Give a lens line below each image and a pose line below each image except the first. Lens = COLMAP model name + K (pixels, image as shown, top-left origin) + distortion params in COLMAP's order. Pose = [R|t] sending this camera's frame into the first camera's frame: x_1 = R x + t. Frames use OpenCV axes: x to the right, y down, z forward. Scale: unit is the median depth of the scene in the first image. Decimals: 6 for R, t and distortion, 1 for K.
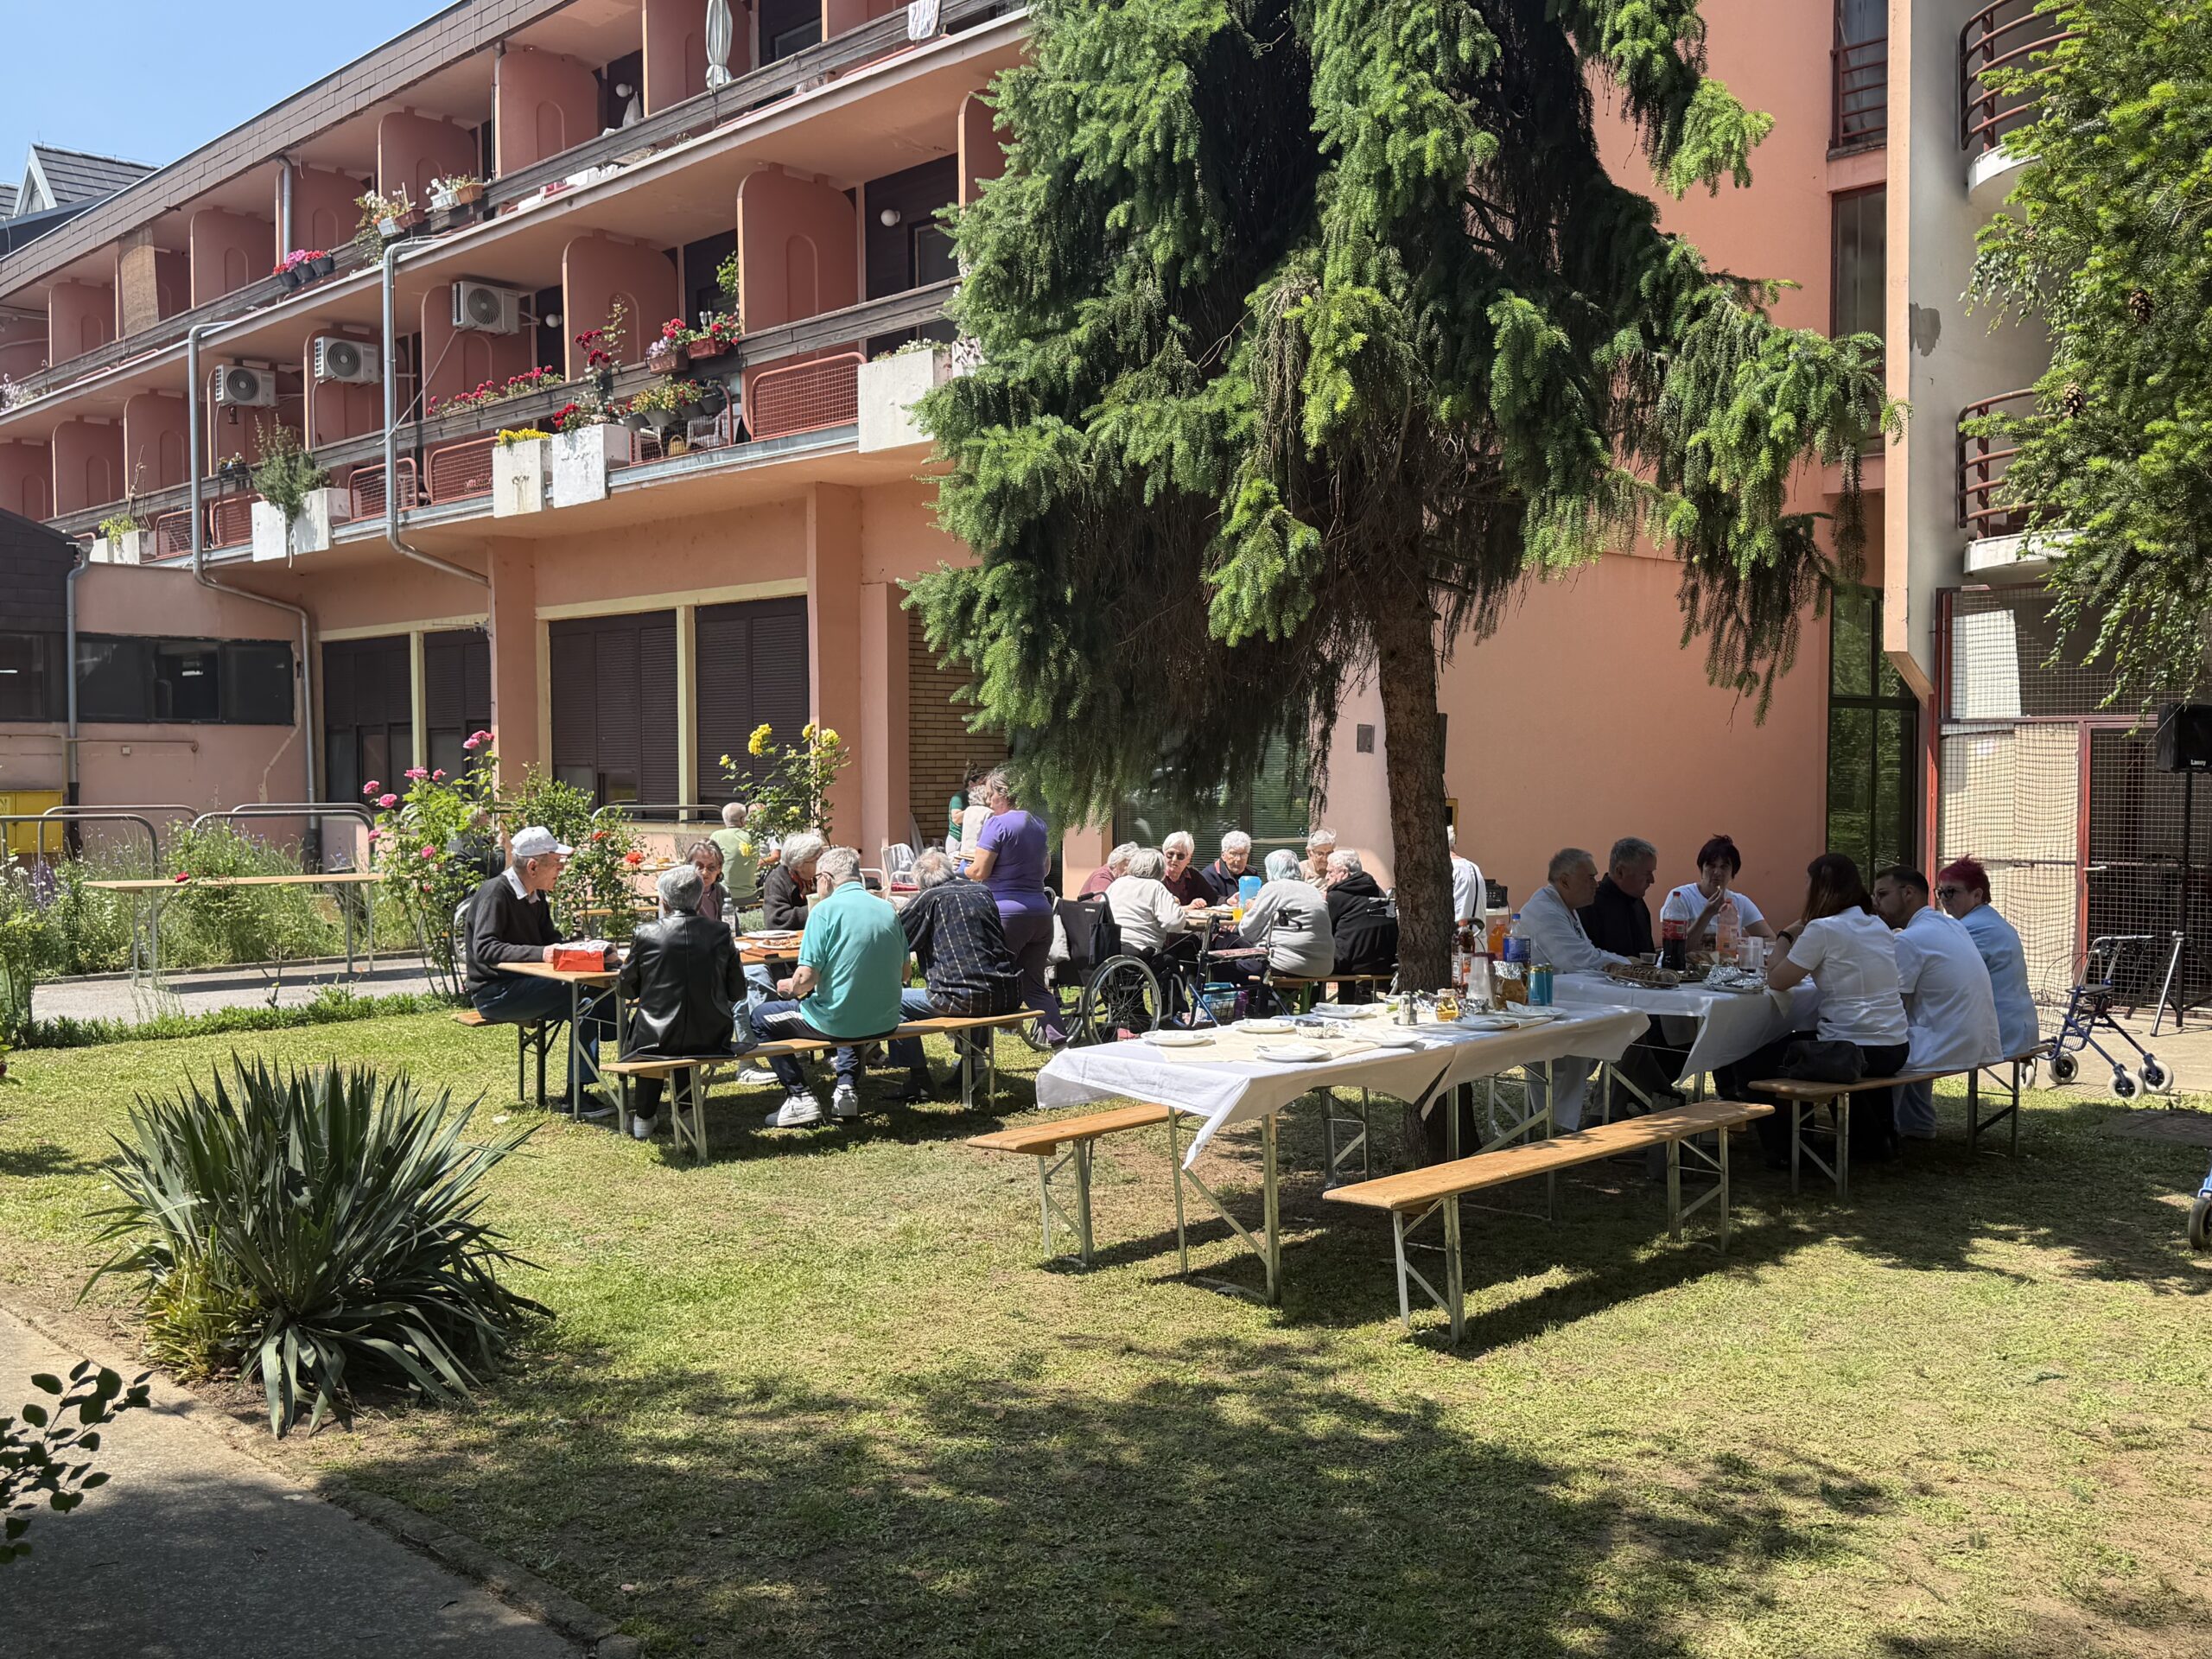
lens RADIAL K [[2065.1, 0, 1111.1], [0, 2065.1, 832.4], [0, 0, 1]] dist [0.013540, 0.000000]
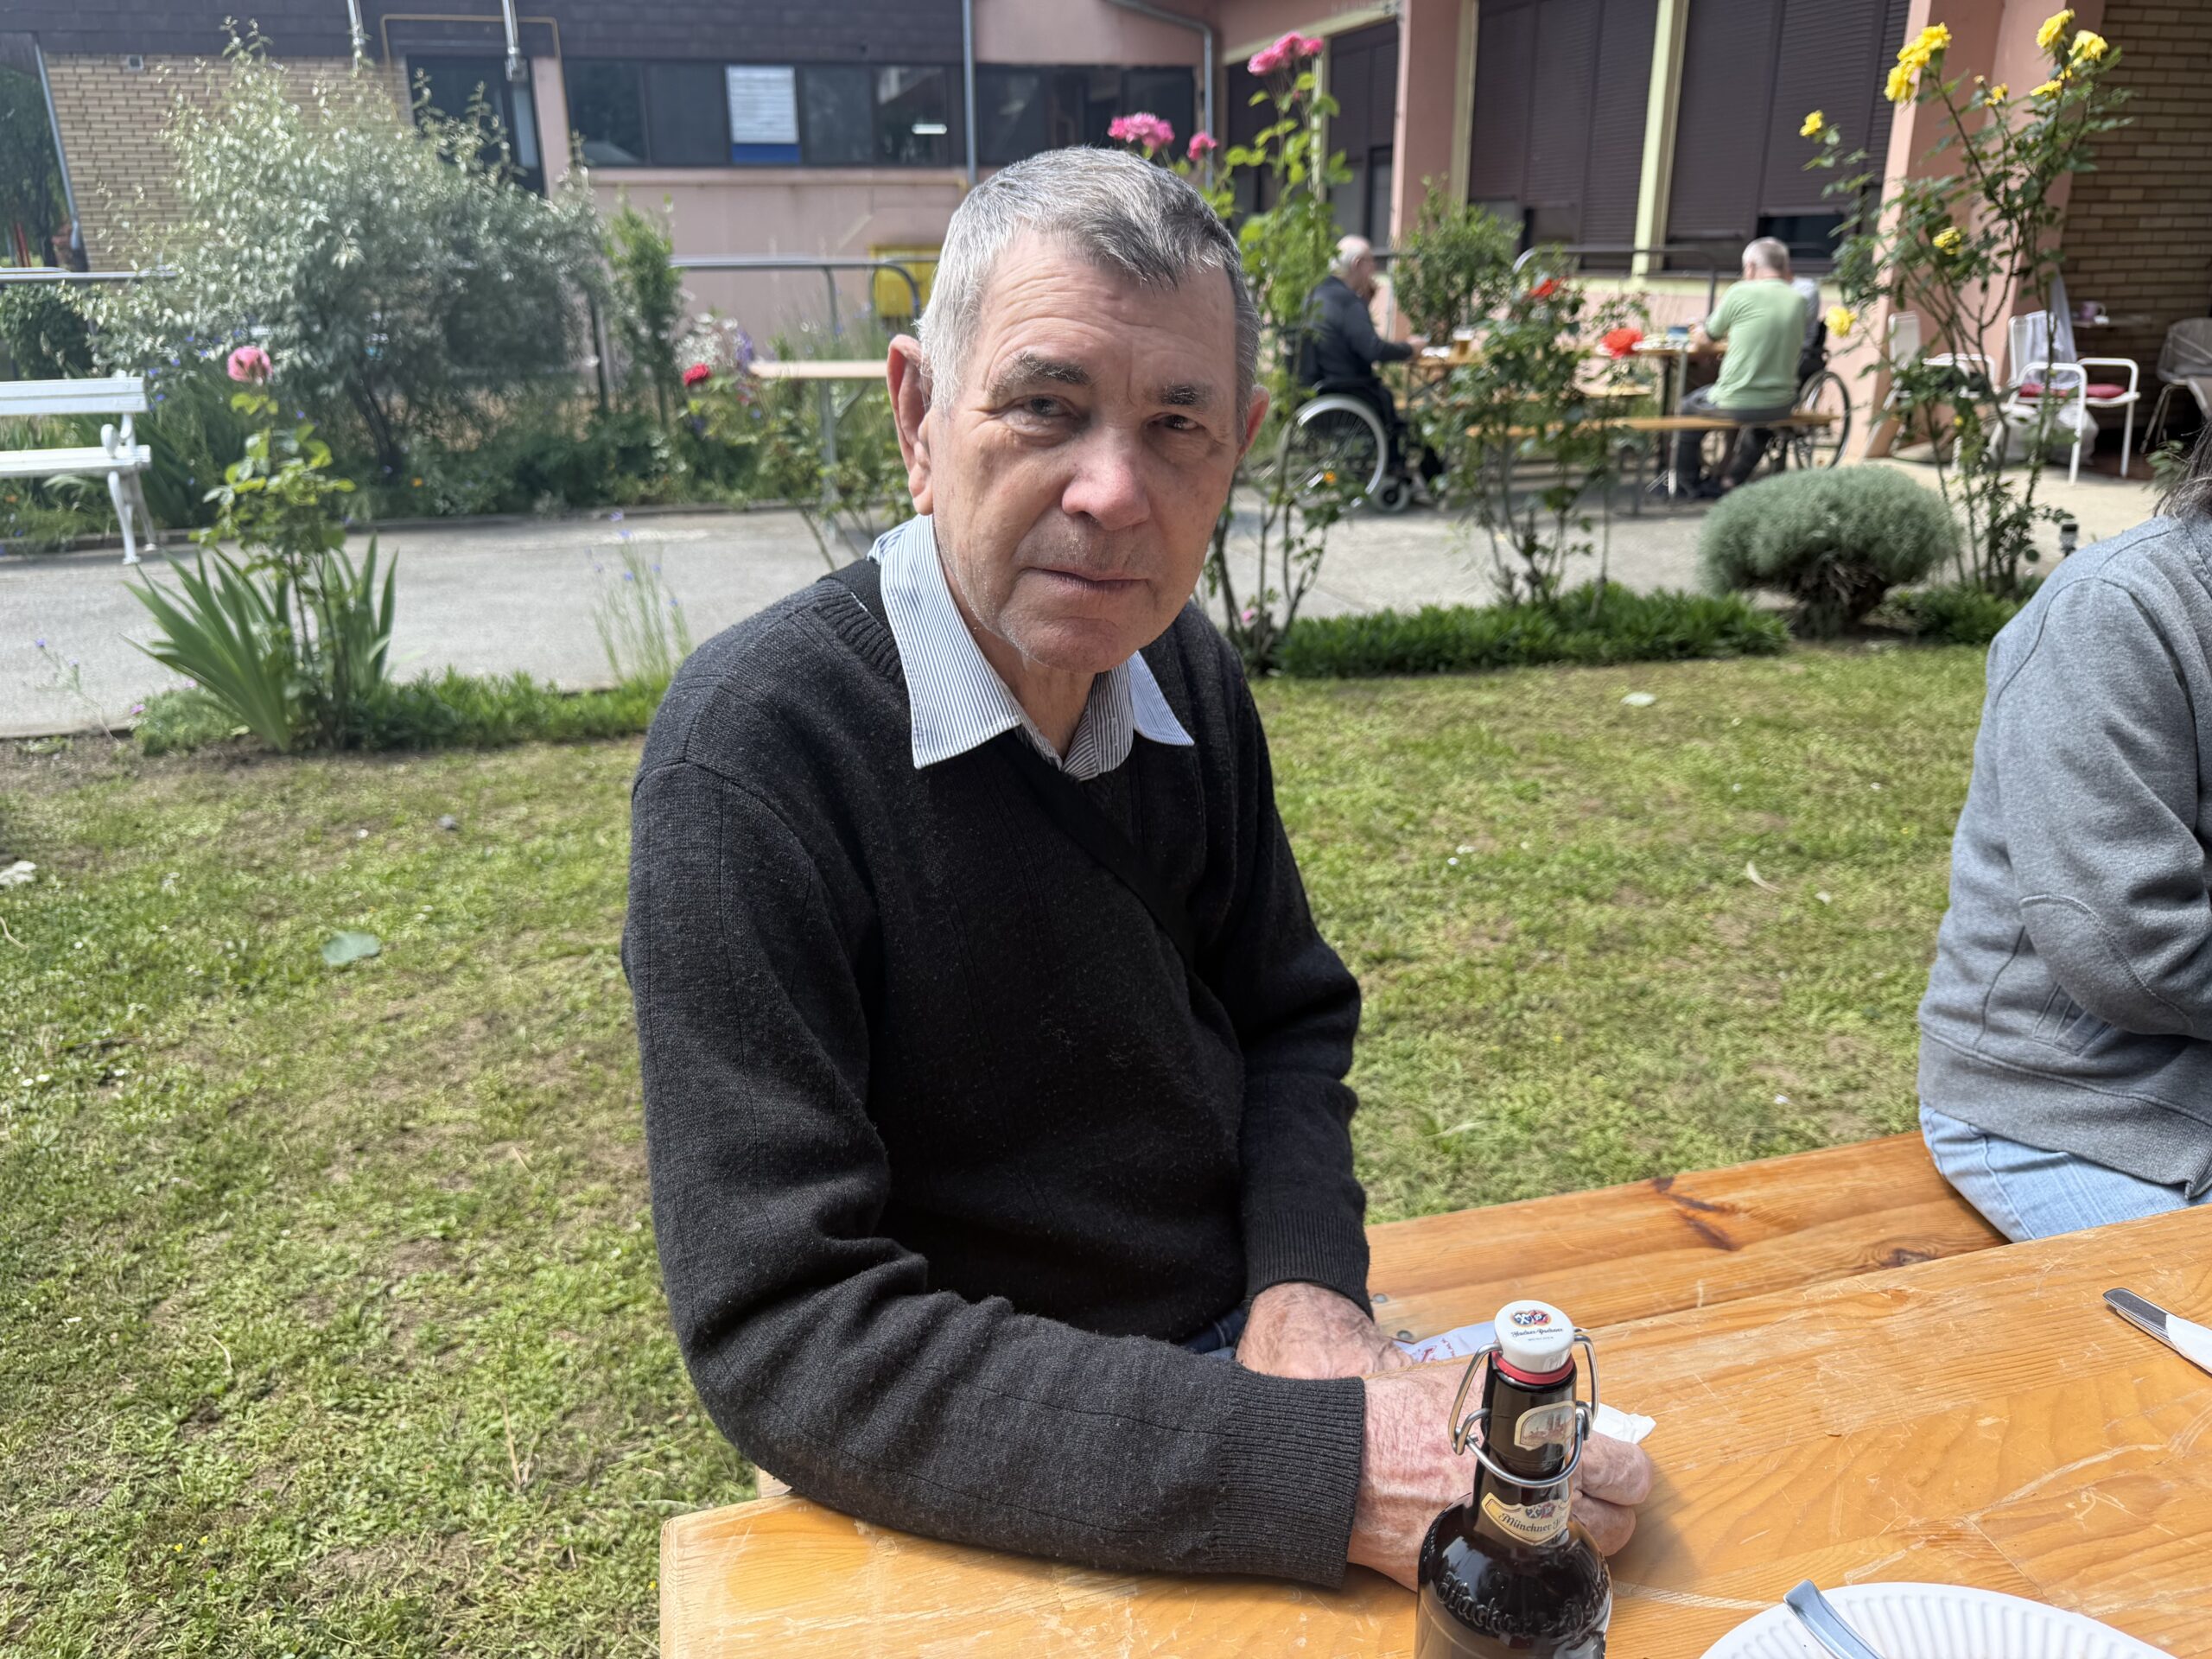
lens RADIAL K [[1543.2, 0, 1103.6], [0, 1543.2, 843.6], [0, 0, 1]] dist [-0.025278, -0.001599]
pose [[0.884586, 0.155905, -0.439547, -0.102298], [0.002199, 0.941066, 0.338217, 0.001135], [0.466372, -0.300148, 0.832110, 0.392857]]
